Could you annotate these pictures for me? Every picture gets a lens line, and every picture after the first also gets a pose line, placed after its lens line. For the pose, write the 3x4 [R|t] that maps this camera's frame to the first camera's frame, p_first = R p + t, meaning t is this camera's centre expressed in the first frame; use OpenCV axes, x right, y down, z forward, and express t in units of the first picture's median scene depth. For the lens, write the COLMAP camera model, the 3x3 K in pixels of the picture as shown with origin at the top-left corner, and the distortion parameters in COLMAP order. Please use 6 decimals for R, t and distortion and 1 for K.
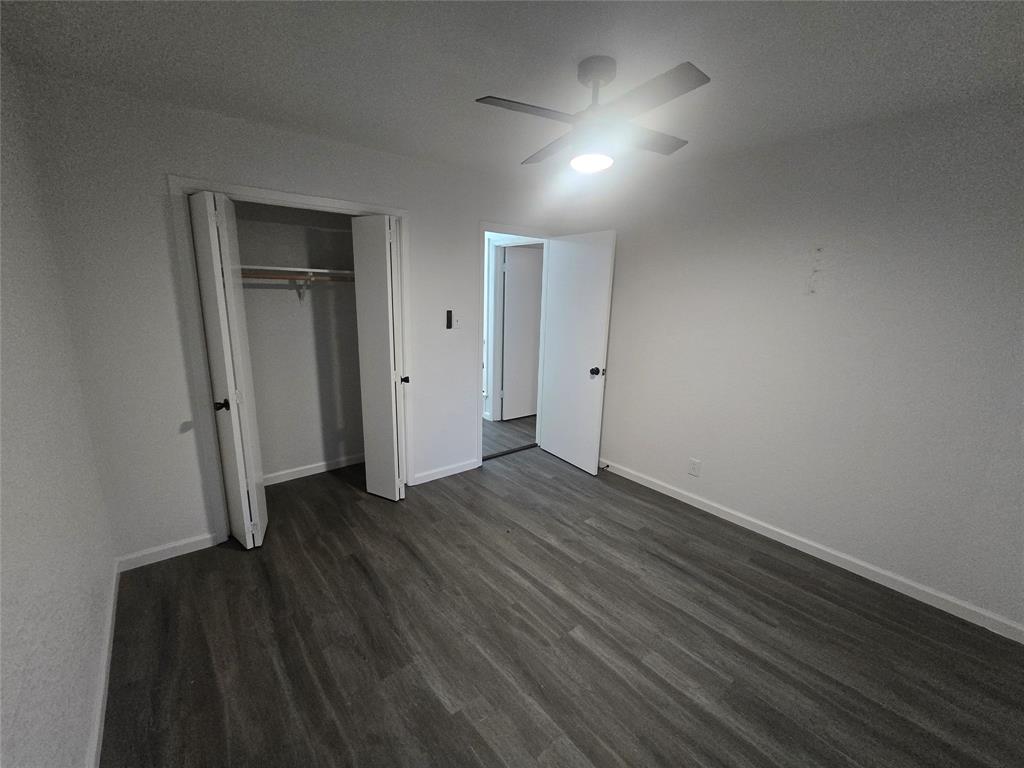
lens RADIAL K [[416.8, 0, 509.2], [0, 416.8, 379.5], [0, 0, 1]] dist [-0.004576, -0.000309]
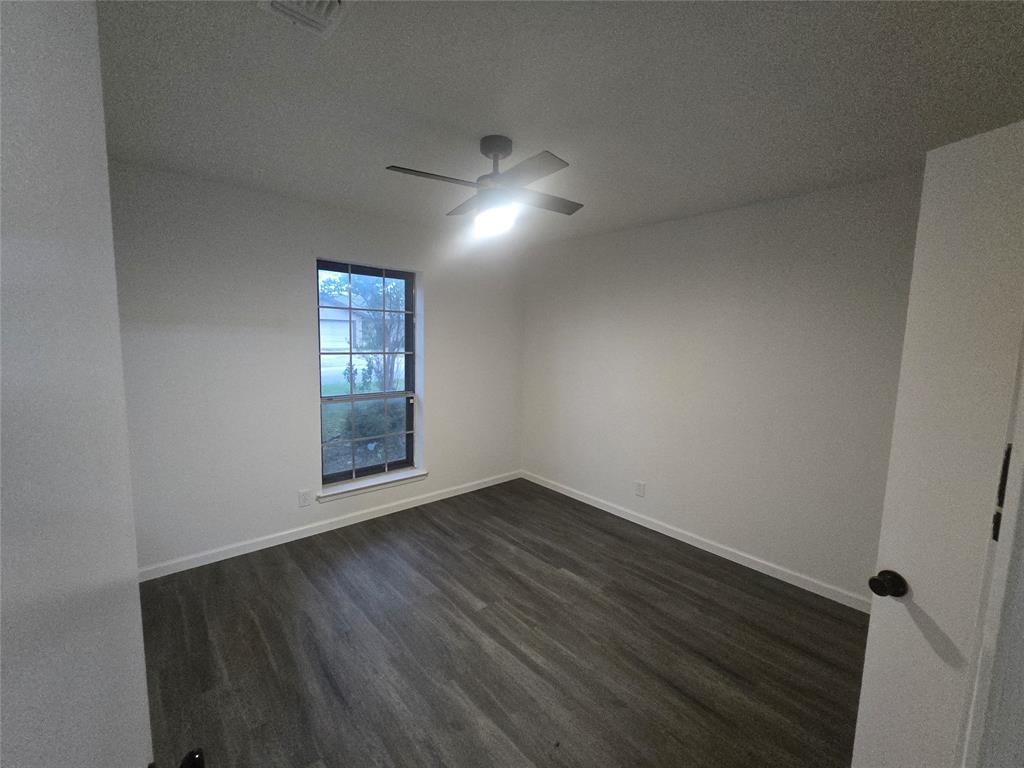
lens RADIAL K [[416.8, 0, 509.2], [0, 416.8, 379.5], [0, 0, 1]] dist [-0.004576, -0.000309]
pose [[-0.998730, -0.040909, -0.029410, 0.126832], [-0.048078, 0.948377, 0.313479, -0.361273], [0.015068, 0.314495, -0.949140, 1.734956]]
